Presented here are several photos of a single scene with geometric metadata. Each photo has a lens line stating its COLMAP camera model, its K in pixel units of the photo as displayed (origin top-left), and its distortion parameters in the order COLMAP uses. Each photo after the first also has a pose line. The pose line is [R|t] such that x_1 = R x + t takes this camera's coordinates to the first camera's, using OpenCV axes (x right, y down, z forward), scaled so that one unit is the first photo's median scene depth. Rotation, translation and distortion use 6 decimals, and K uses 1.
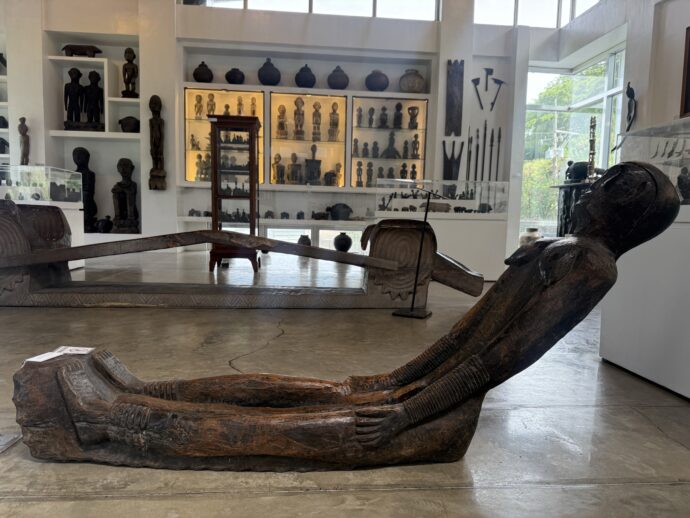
lens RADIAL K [[487.7, 0, 345.3], [0, 487.7, 273.4], [0, 0, 1]] dist [-0.006210, -0.006652]
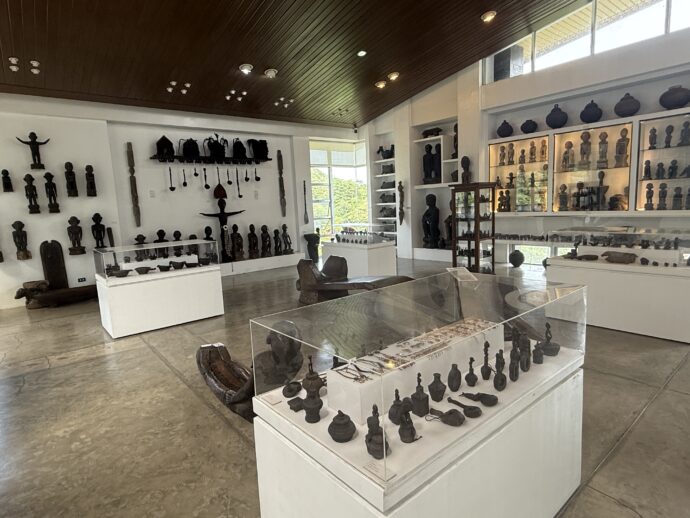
lens RADIAL K [[401.3, 0, 345.0], [0, 401.3, 259.0], [0, 0, 1]] dist [-0.001264, 0.000583]
pose [[0.568344, 0.058292, -0.820723, 0.361006], [-0.033461, 0.998300, 0.047732, -0.098132], [0.822110, 0.000334, 0.569328, 0.032177]]
